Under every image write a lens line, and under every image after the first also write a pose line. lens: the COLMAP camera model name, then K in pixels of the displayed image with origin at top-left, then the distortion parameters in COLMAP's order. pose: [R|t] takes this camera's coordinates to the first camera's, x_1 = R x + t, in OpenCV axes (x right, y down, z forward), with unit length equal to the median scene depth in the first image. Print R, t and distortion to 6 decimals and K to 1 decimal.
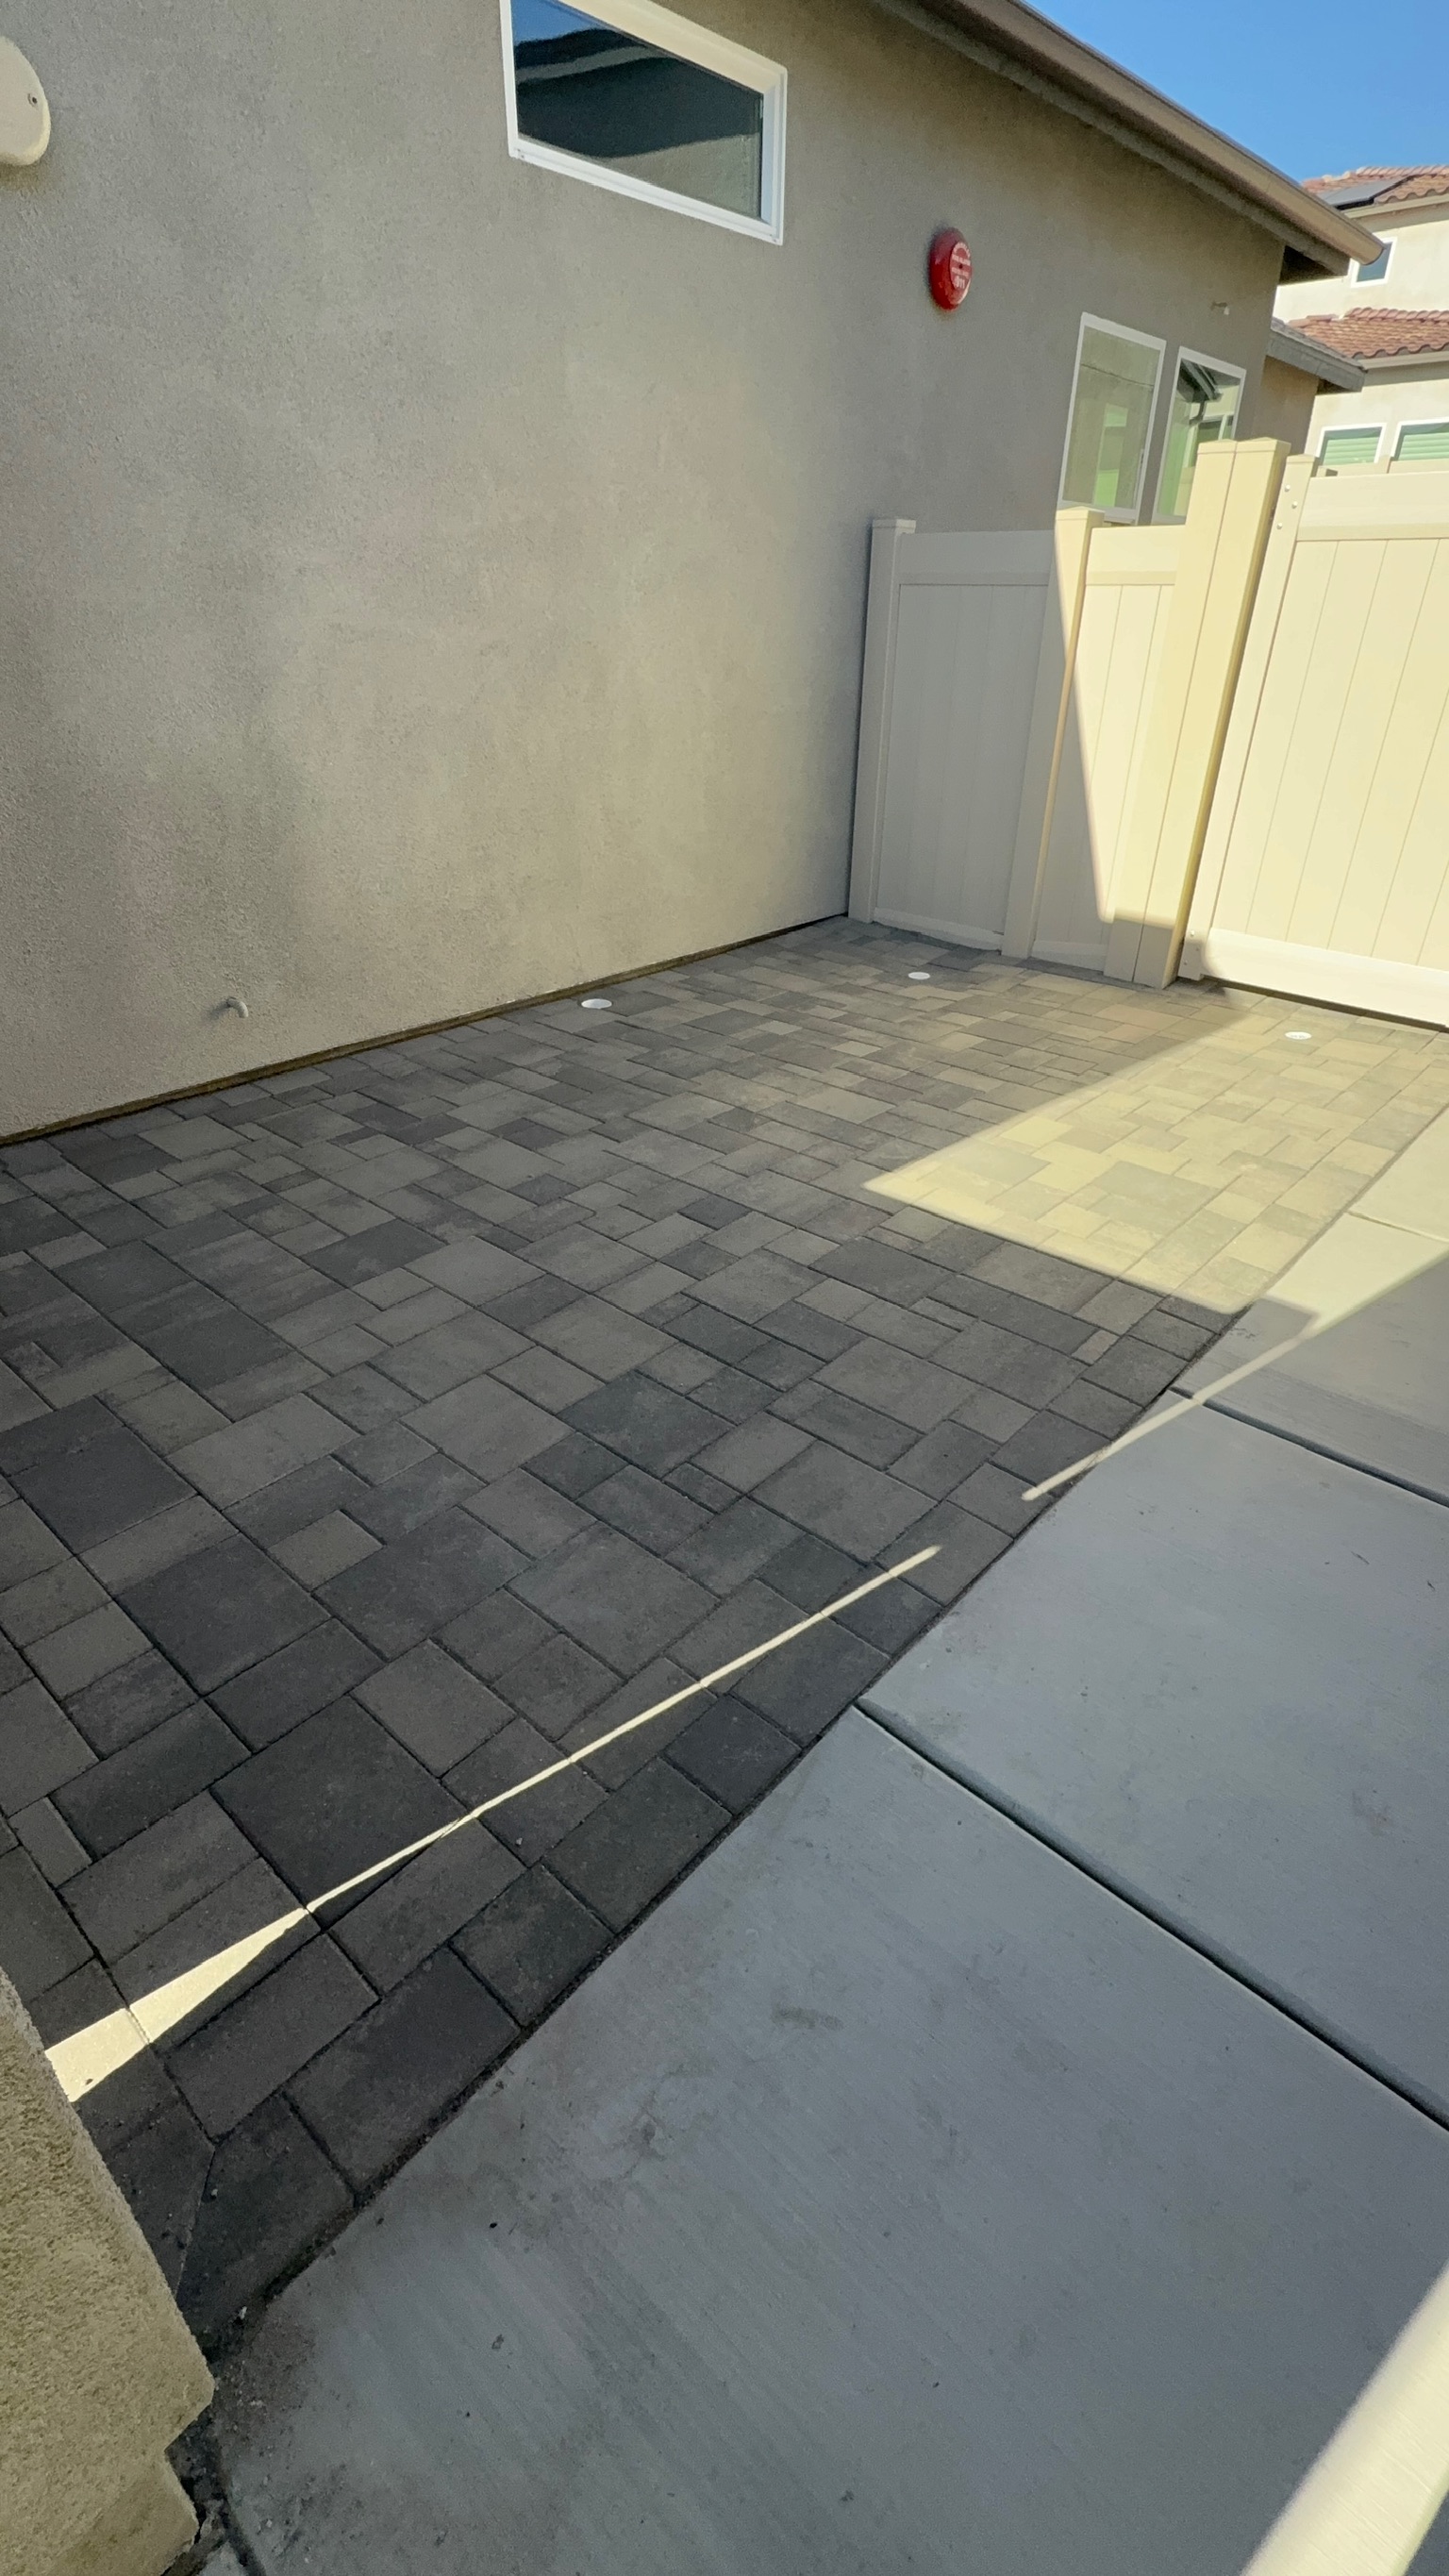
lens RADIAL K [[1177.2, 0, 723.9], [0, 1177.2, 1289.2], [0, 0, 1]] dist [-0.000169, -0.001061]
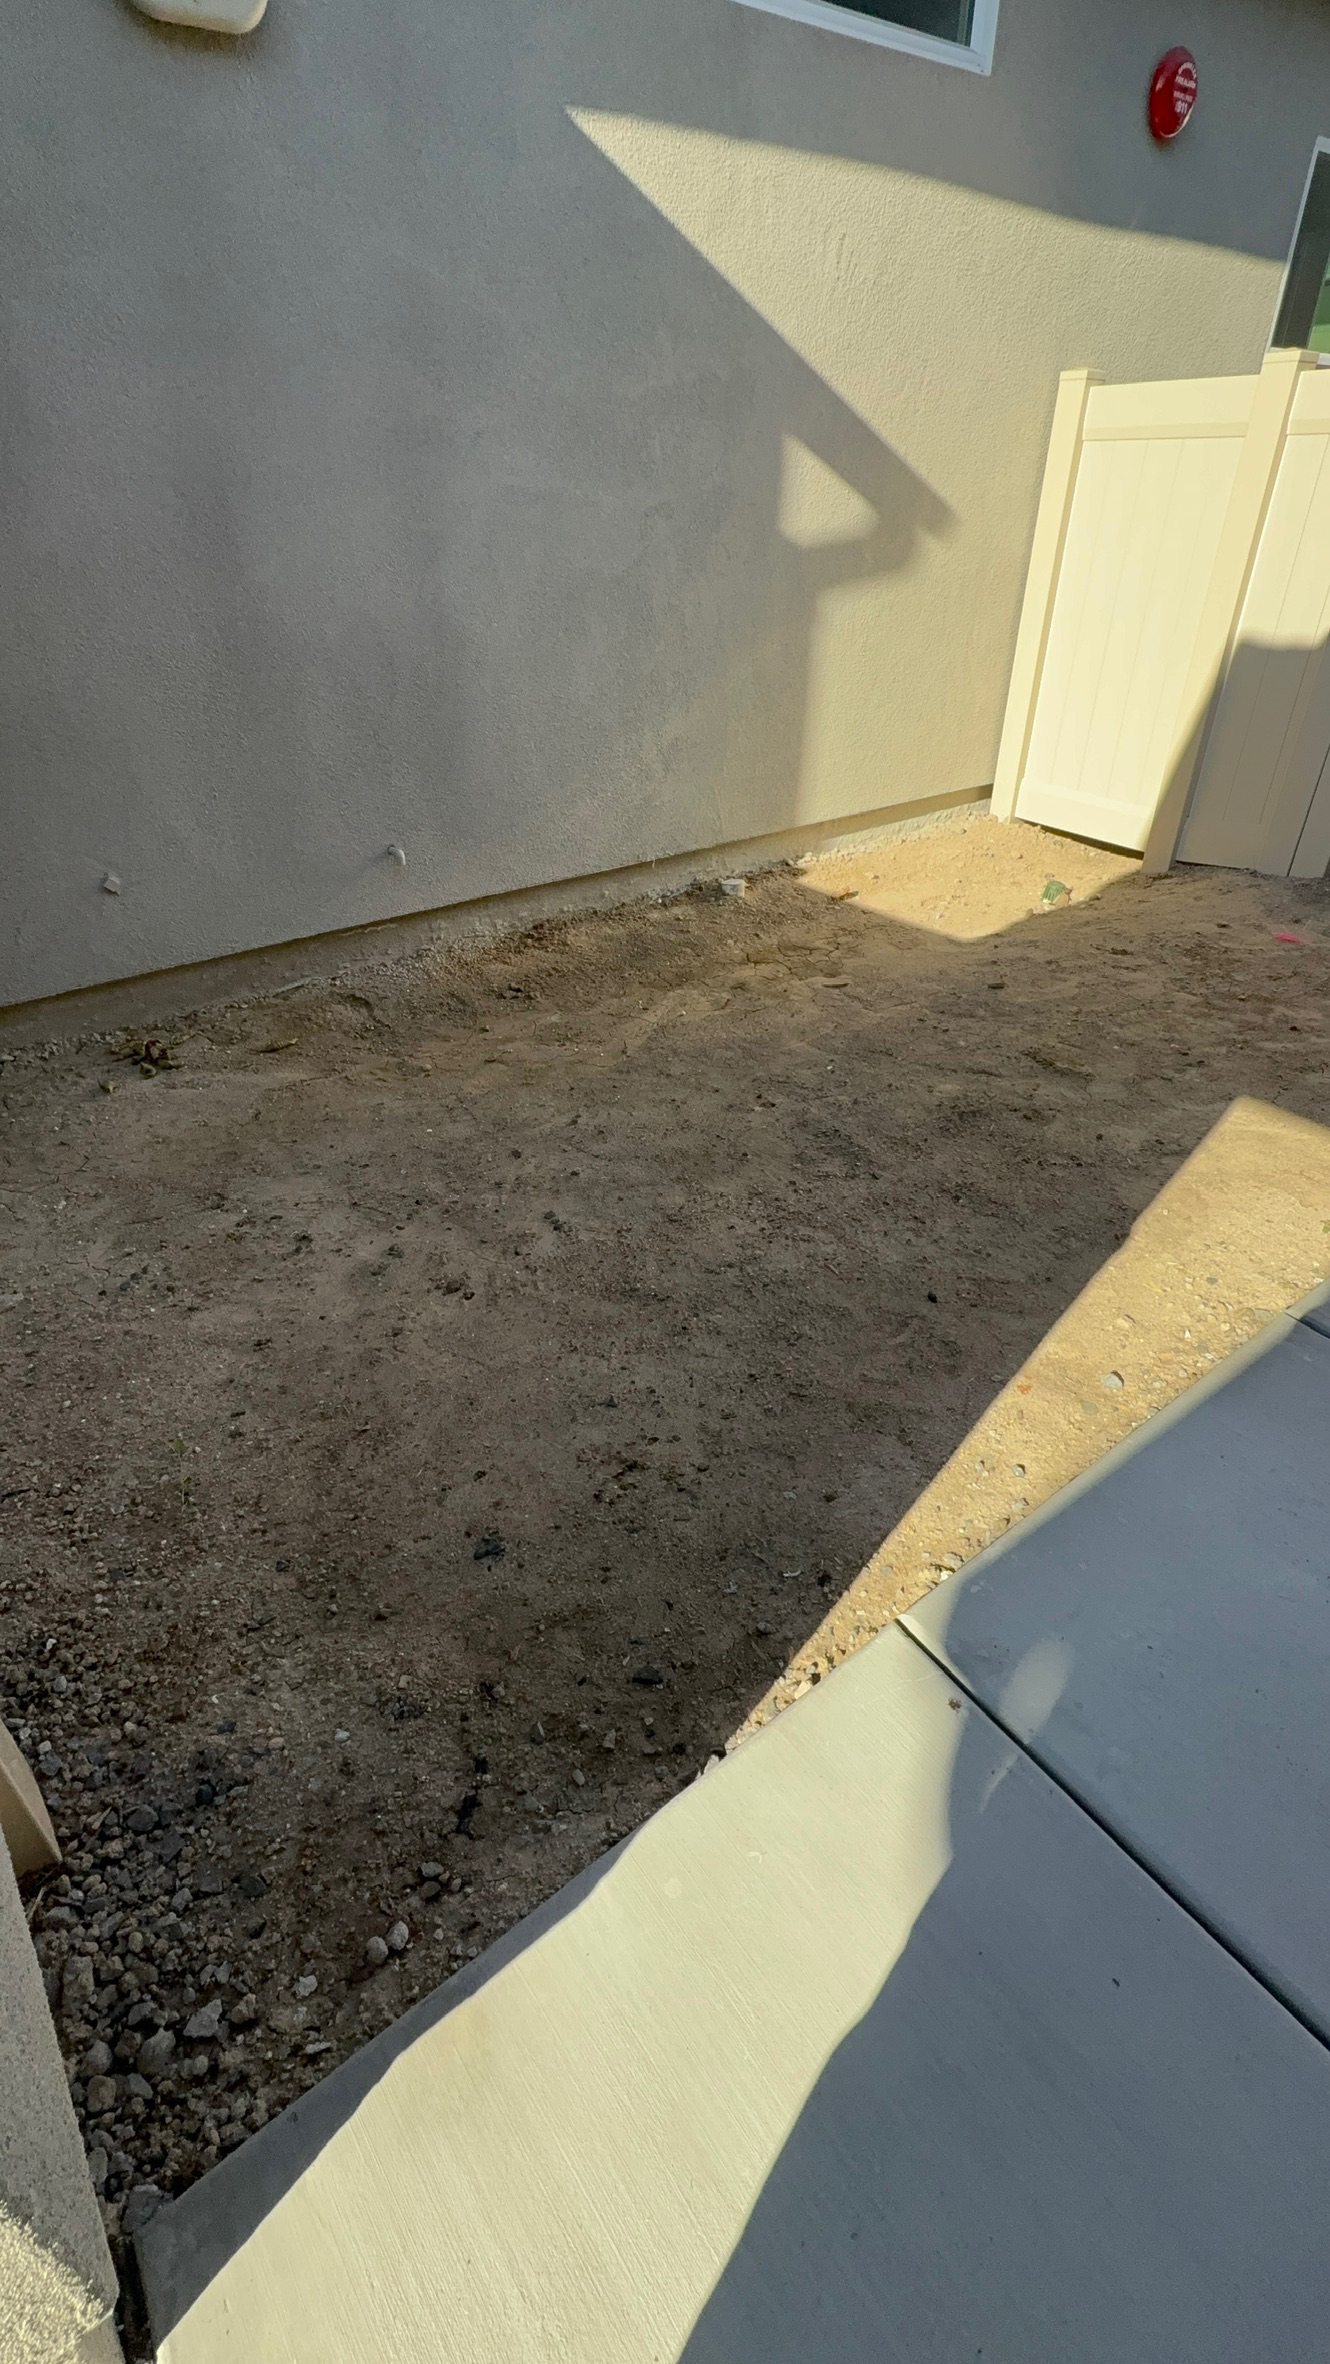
lens RADIAL K [[1080.4, 0, 667.5], [0, 1080.4, 1181.6], [0, 0, 1]] dist [-0.000169, -0.001061]
pose [[0.982917, 0.092178, -0.159303, 0.016800], [-0.083435, 0.994660, 0.060743, -0.024112], [0.164051, -0.046414, 0.985359, 0.054590]]
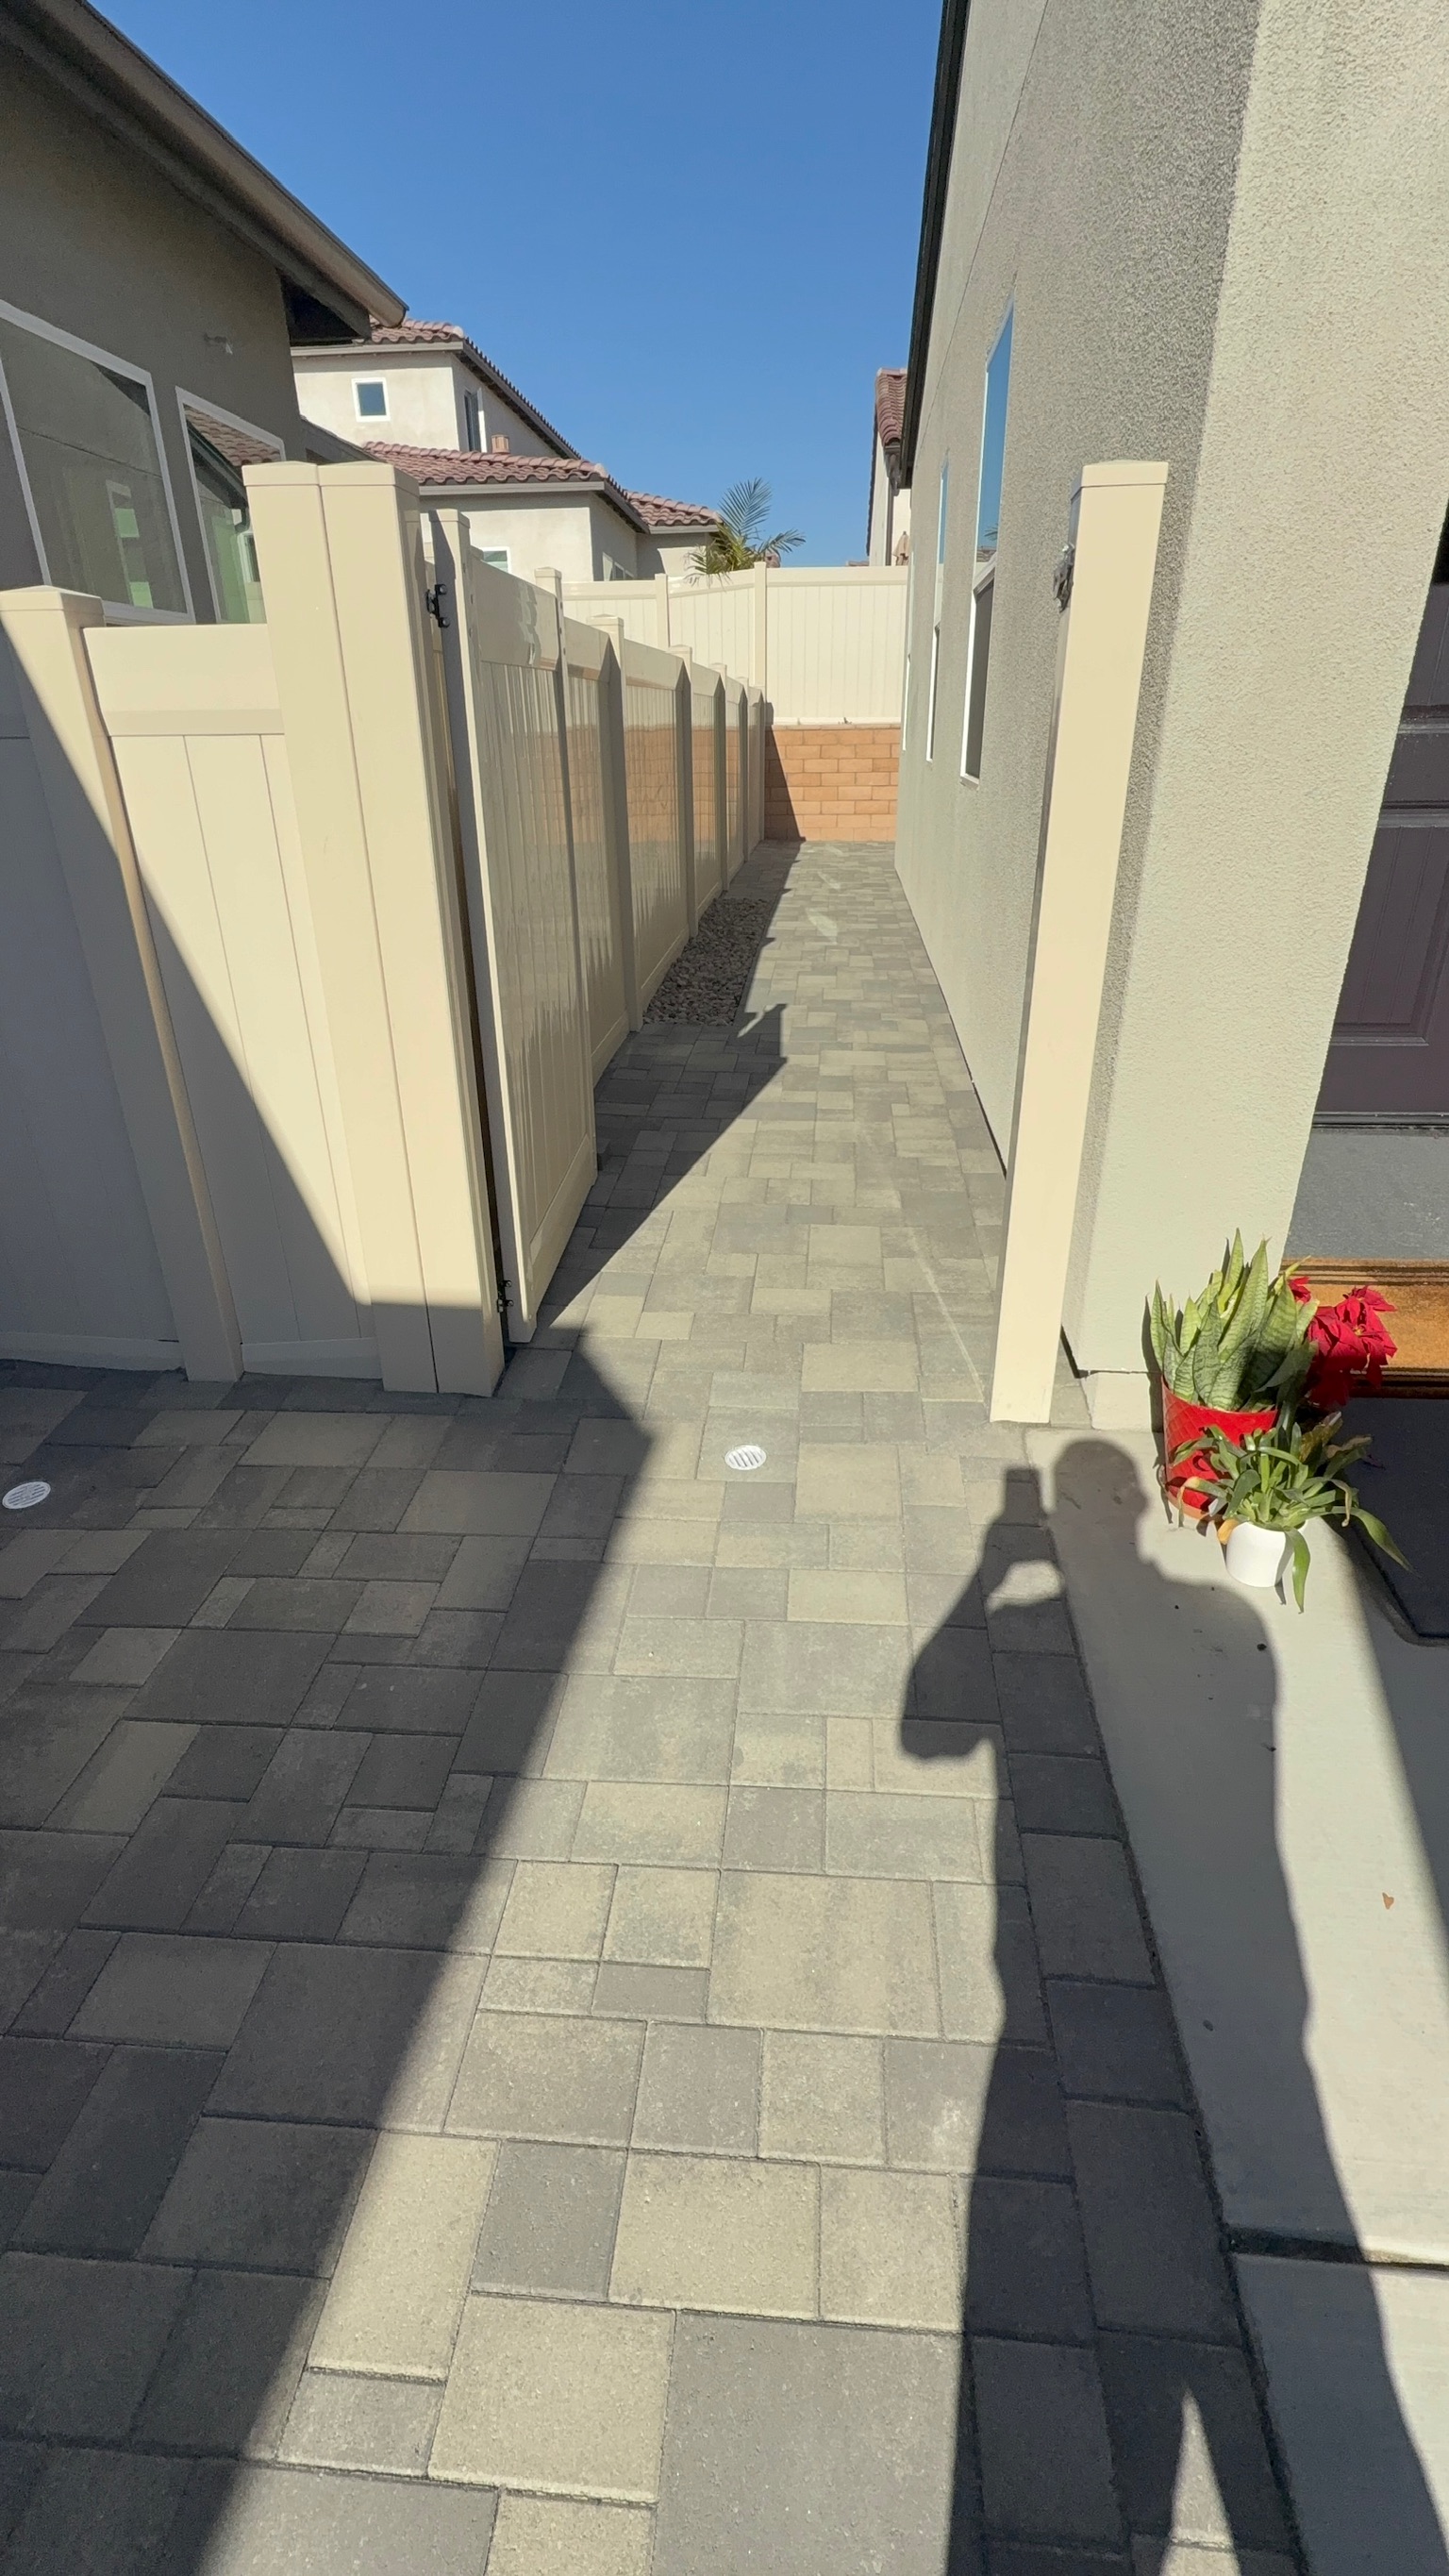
lens RADIAL K [[1177.2, 0, 730.0], [0, 1177.2, 1293.9], [0, 0, 1]] dist [-0.000169, -0.001061]
pose [[0.796887, -0.282170, 0.534183, 0.236124], [0.321237, 0.946768, 0.020891, -0.383711], [-0.511643, 0.154952, 0.845111, 0.612892]]
